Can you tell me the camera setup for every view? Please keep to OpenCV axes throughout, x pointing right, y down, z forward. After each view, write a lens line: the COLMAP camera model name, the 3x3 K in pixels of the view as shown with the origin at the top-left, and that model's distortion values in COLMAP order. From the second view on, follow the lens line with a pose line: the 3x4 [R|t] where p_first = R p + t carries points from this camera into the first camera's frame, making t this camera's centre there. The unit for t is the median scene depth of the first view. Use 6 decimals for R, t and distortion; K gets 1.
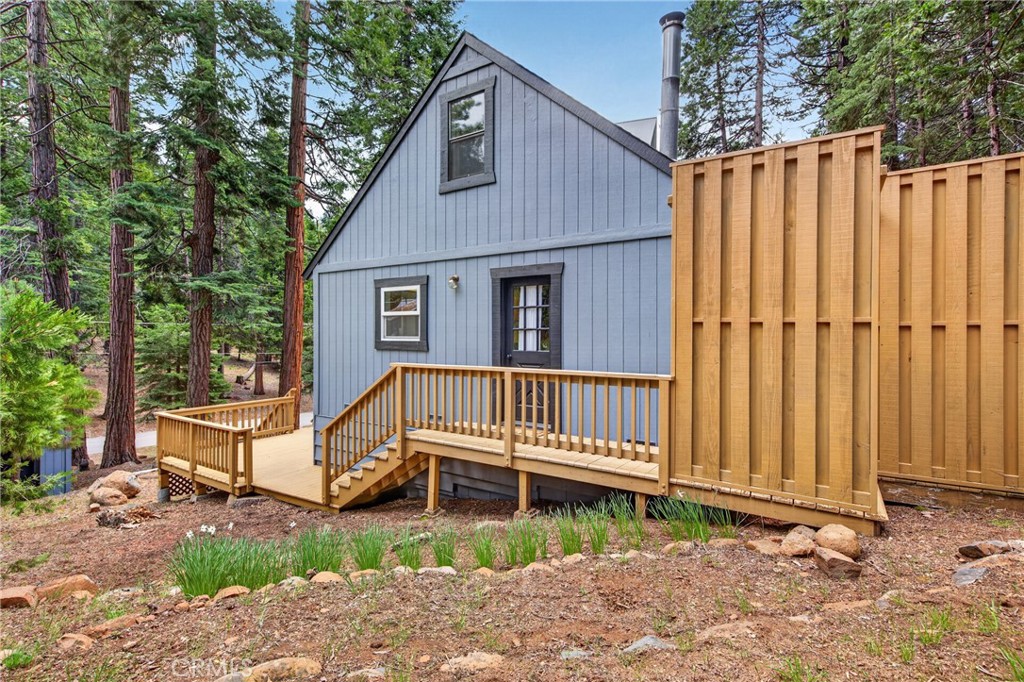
lens RADIAL K [[482.9, 0, 513.3], [0, 482.9, 332.9], [0, 0, 1]] dist [-0.000856, -0.000075]
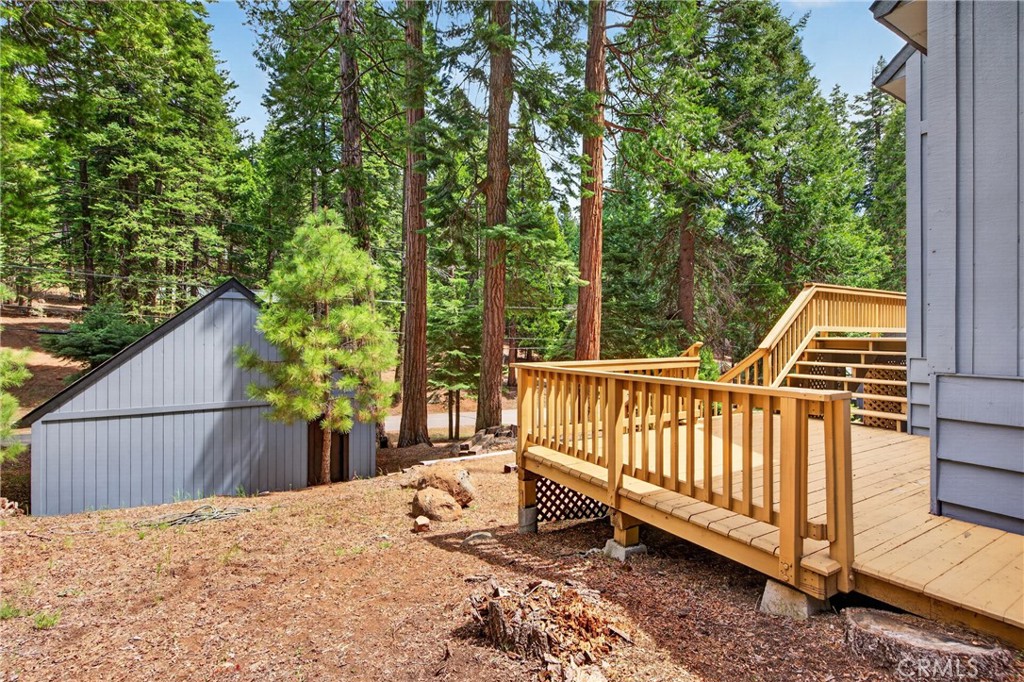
lens RADIAL K [[482.9, 0, 507.6], [0, 482.9, 336.7], [0, 0, 1]] dist [-0.000856, -0.000075]
pose [[0.897142, -0.002366, -0.441736, -0.480580], [0.002716, 0.999996, 0.000161, 0.128455], [0.441734, -0.001345, 0.897145, 0.486965]]
